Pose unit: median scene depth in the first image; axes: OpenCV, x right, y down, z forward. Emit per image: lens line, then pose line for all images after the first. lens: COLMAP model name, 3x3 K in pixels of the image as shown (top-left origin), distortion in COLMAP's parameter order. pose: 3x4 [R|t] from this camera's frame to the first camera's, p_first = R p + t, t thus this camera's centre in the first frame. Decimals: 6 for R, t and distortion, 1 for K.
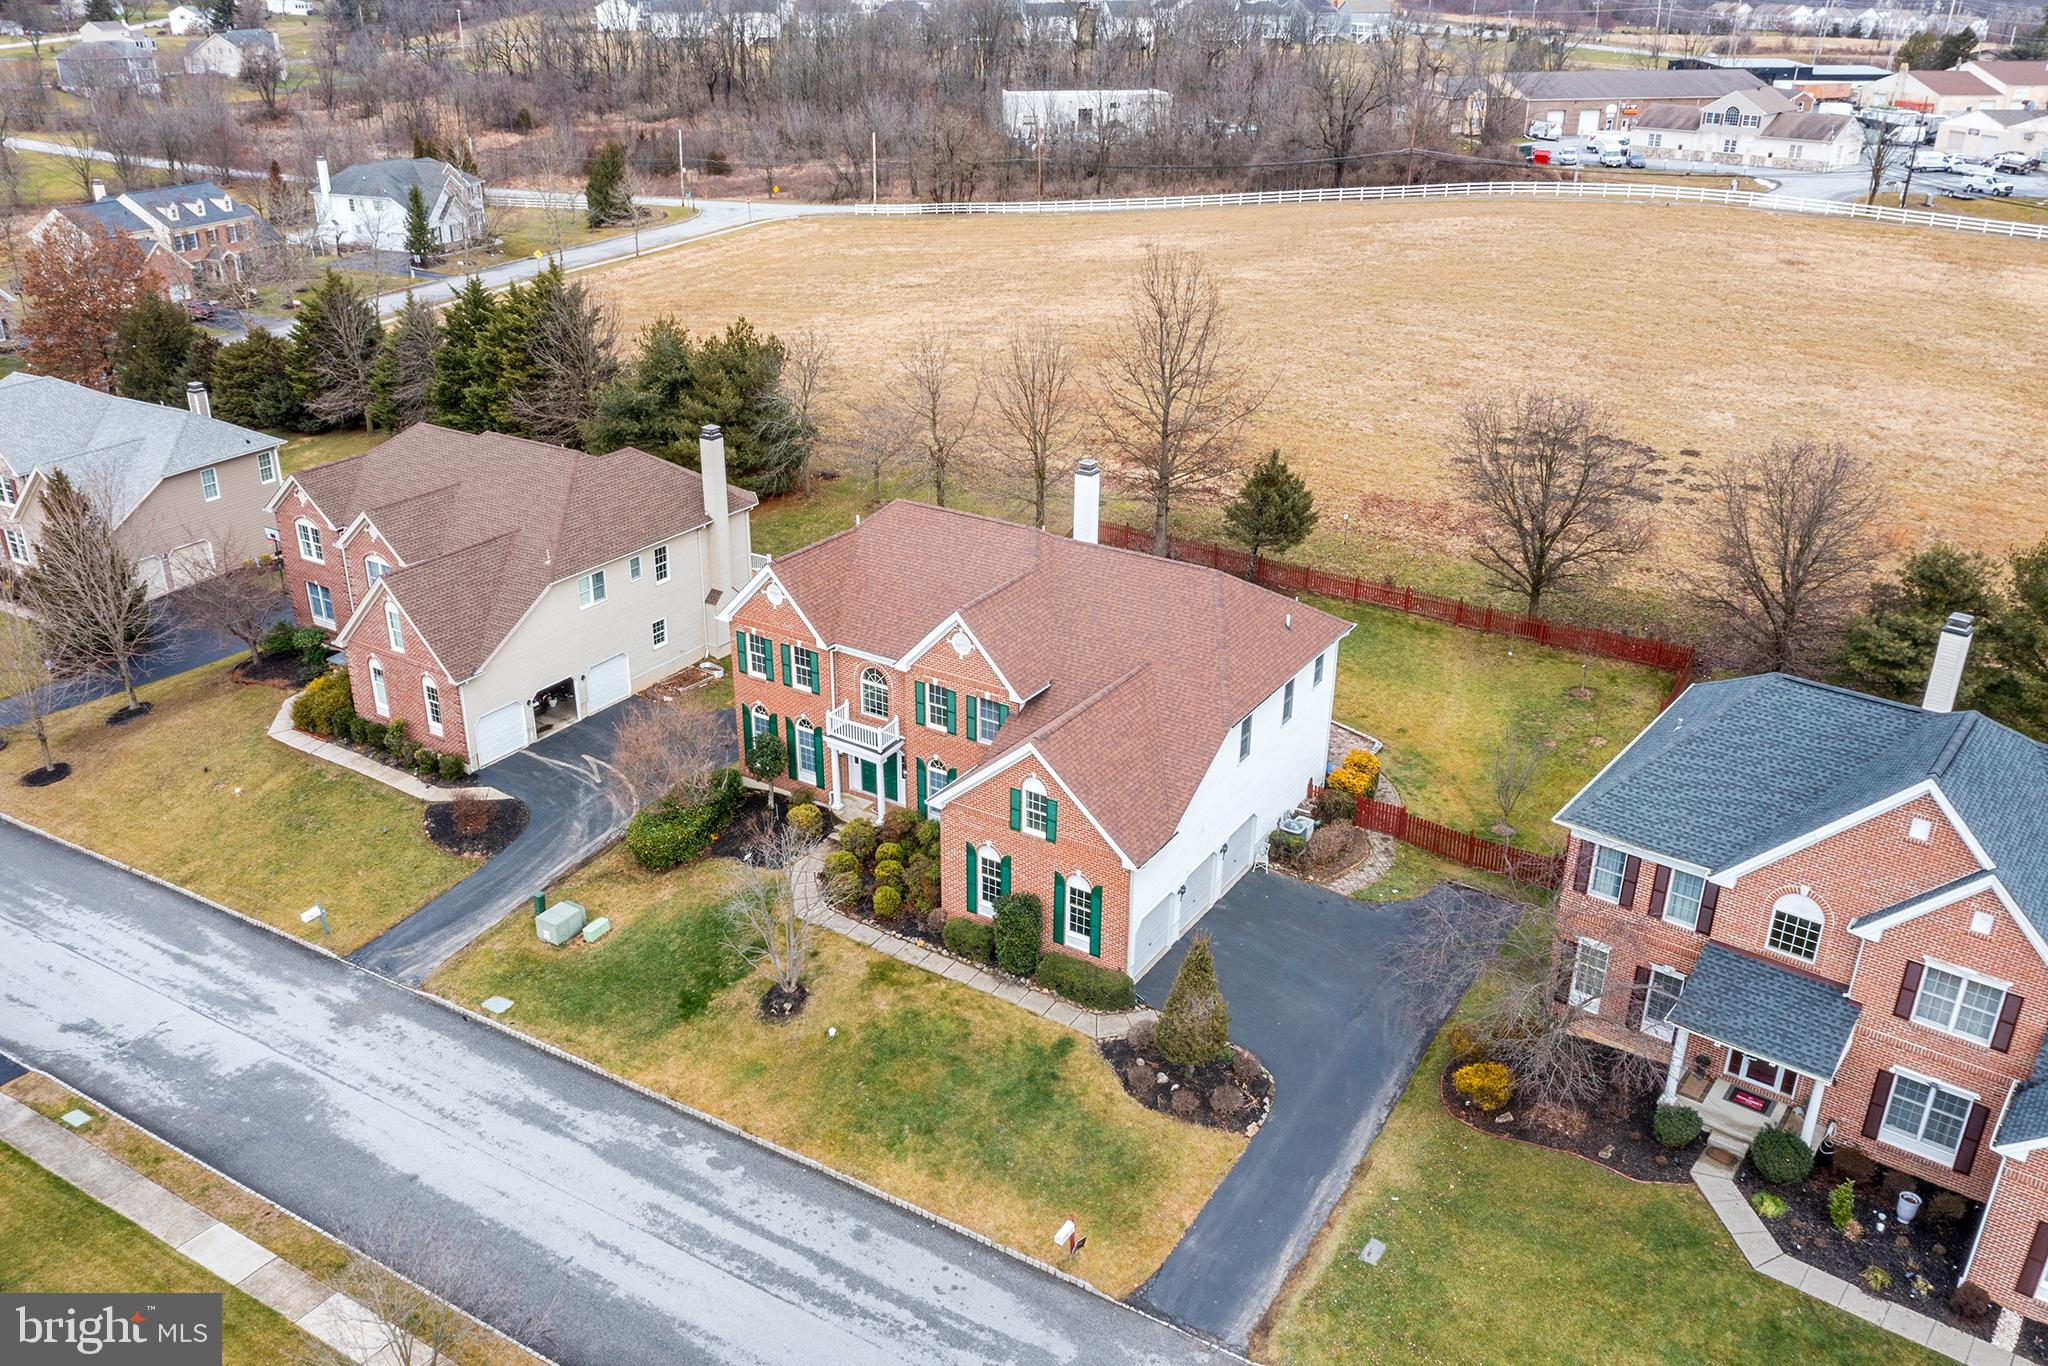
lens RADIAL K [[1665.8, 0, 1026.5], [0, 1665.8, 689.4], [0, 0, 1]] dist [0.003398, -0.002003]
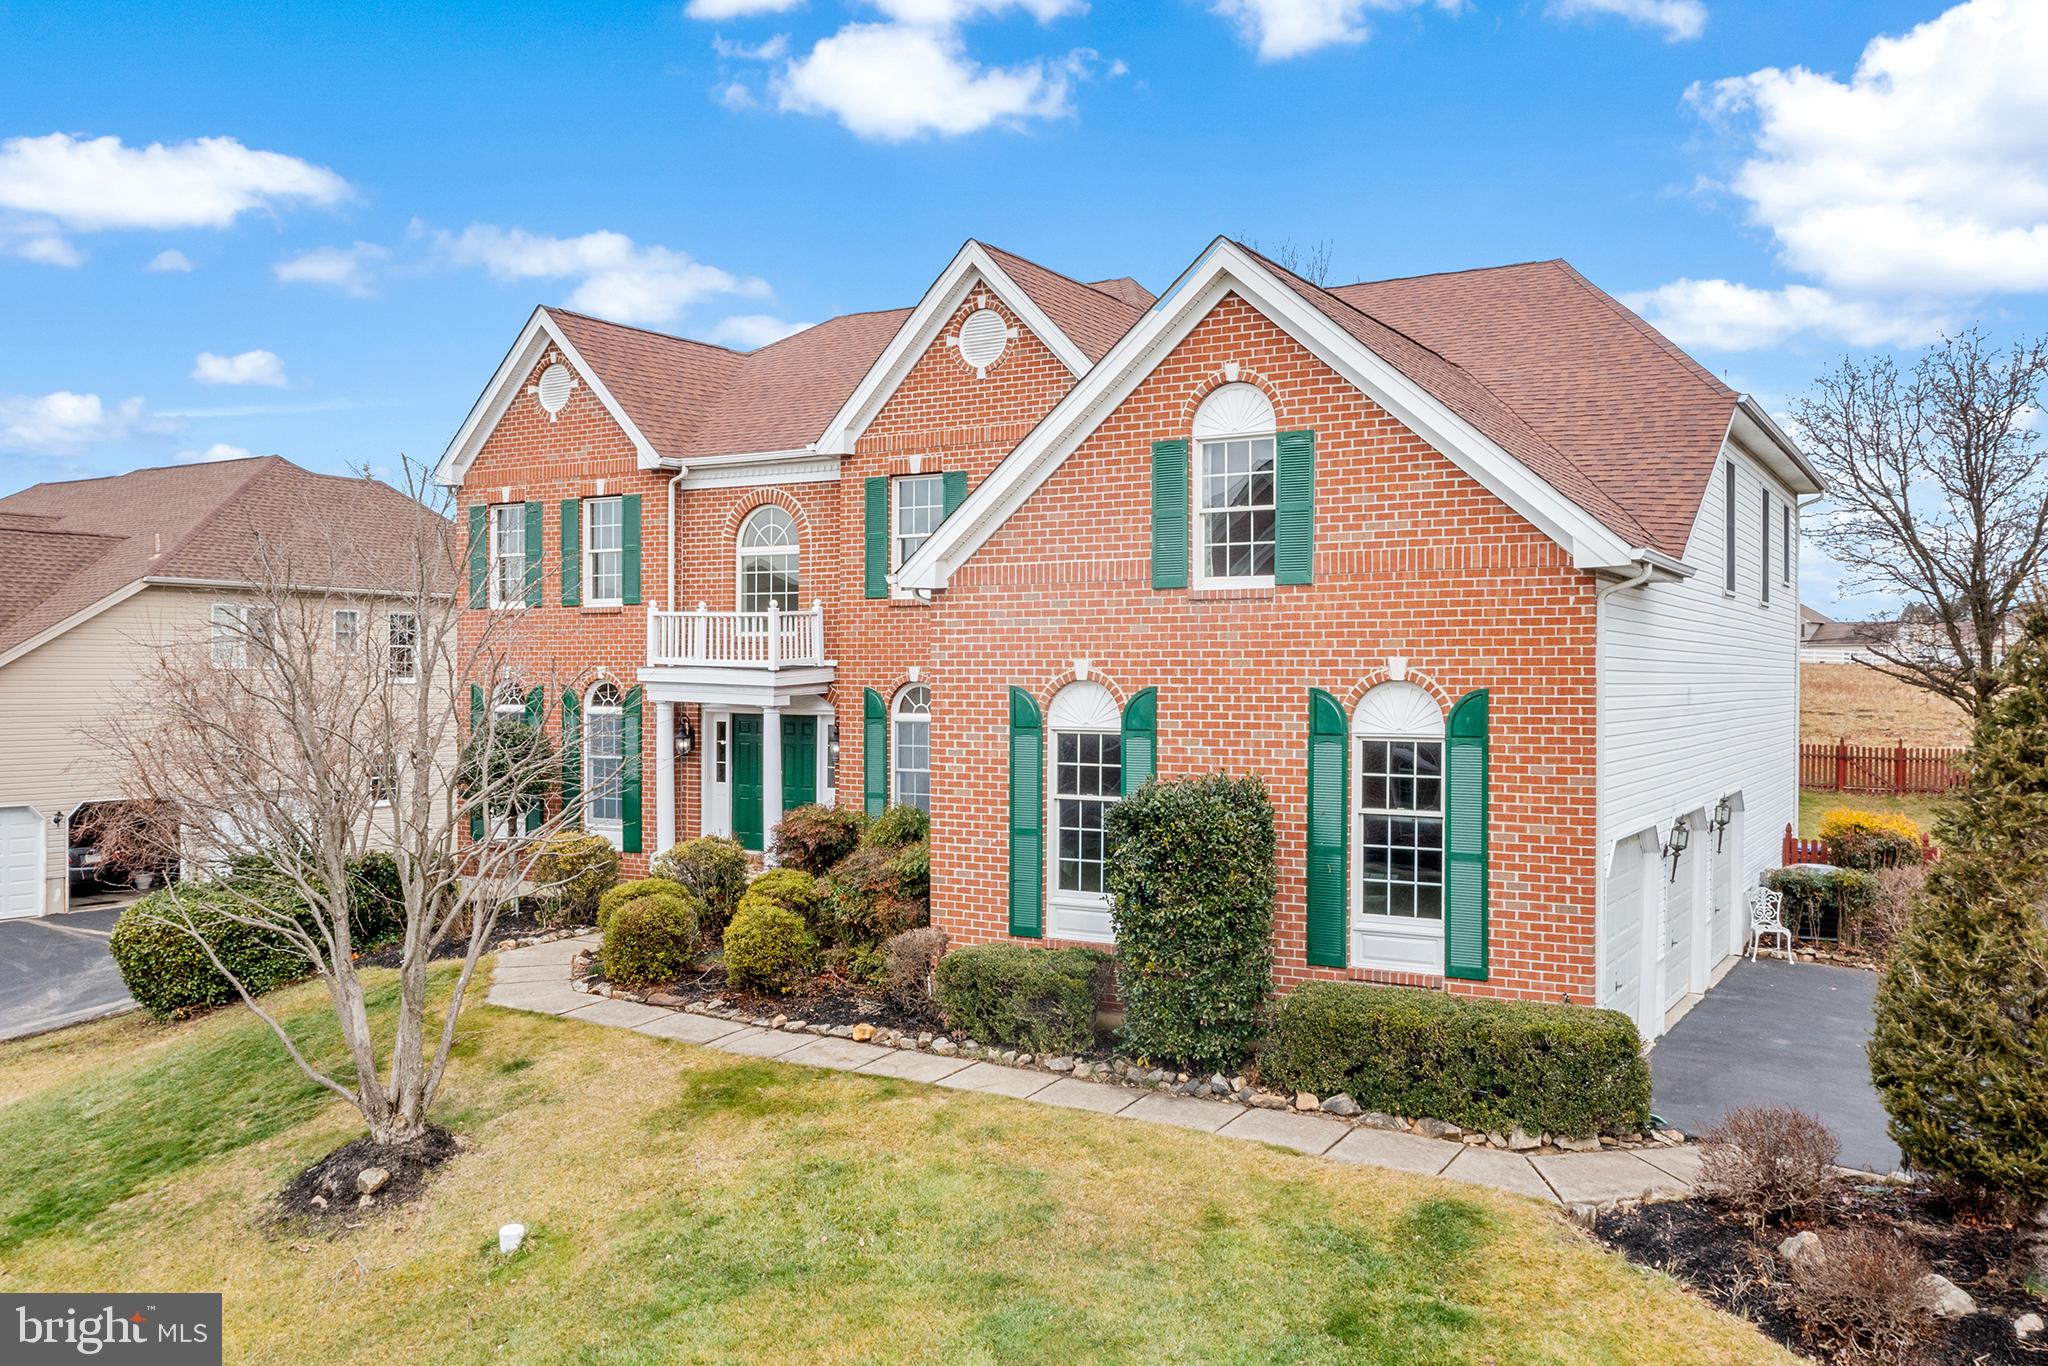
lens RADIAL K [[1665.8, 0, 1028.6], [0, 1665.8, 686.9], [0, 0, 1]] dist [0.003398, -0.002003]
pose [[0.999623, -0.005432, 0.026922, -0.042235], [0.016050, 0.910995, -0.412105, 0.230483], [-0.022287, 0.412382, 0.910739, 0.712960]]
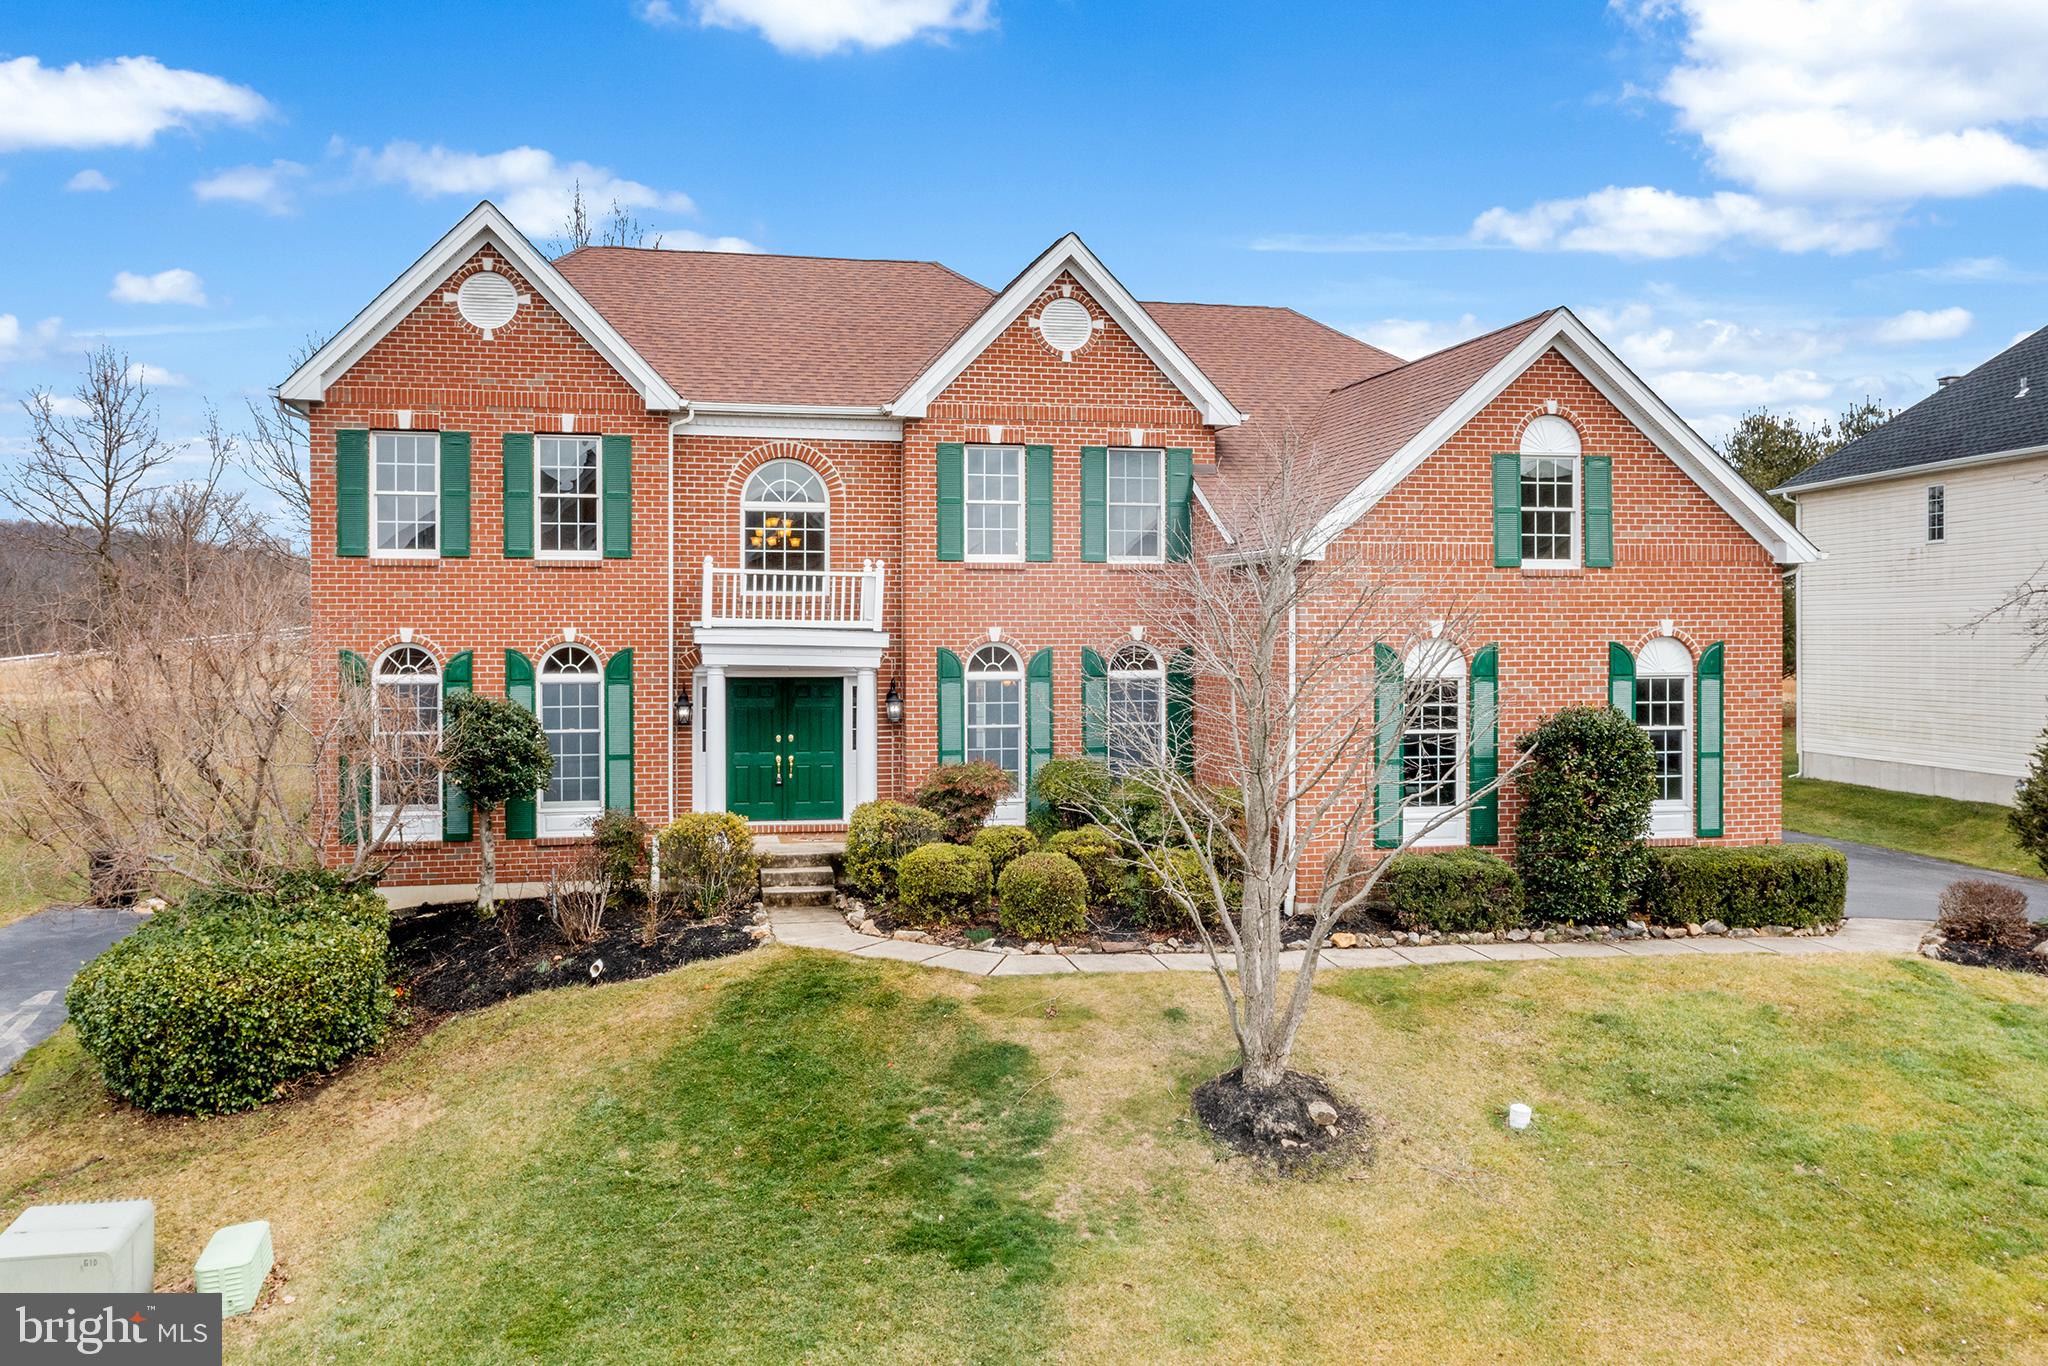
lens RADIAL K [[1665.8, 0, 1027.2], [0, 1665.8, 663.3], [0, 0, 1]] dist [0.003398, -0.002003]
pose [[0.703990, -0.023279, 0.709828, -0.384140], [0.305077, 0.912466, -0.272643, 0.181770], [-0.641347, 0.408490, 0.649469, 0.810259]]
